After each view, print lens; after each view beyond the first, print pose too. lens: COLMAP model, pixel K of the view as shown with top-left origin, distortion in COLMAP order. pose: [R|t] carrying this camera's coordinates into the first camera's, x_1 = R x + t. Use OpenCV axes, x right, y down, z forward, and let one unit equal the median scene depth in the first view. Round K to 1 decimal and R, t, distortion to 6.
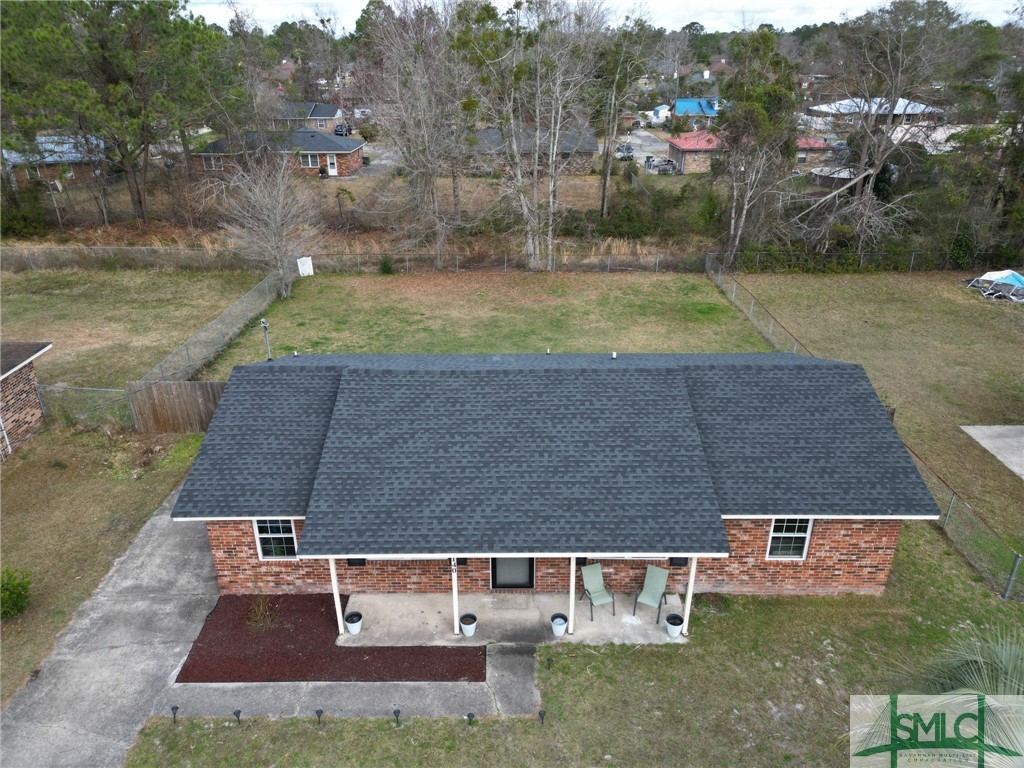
lens RADIAL K [[713.3, 0, 510.6], [0, 713.3, 382.3], [0, 0, 1]] dist [0.076894, -0.071844]
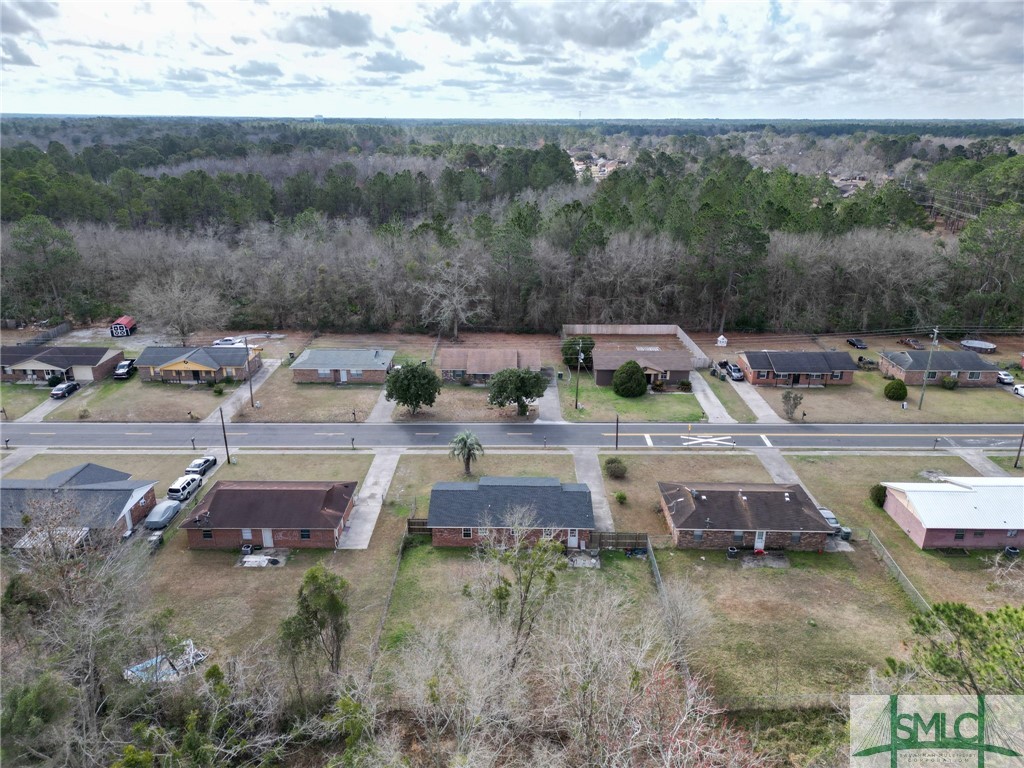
lens RADIAL K [[713.3, 0, 506.1], [0, 713.3, 373.4], [0, 0, 1]] dist [0.076894, -0.071844]
pose [[-0.999901, -0.005067, 0.013115, 0.032344], [0.005461, 0.719595, 0.694373, -3.574684], [-0.012956, 0.694376, -0.719496, 3.768158]]
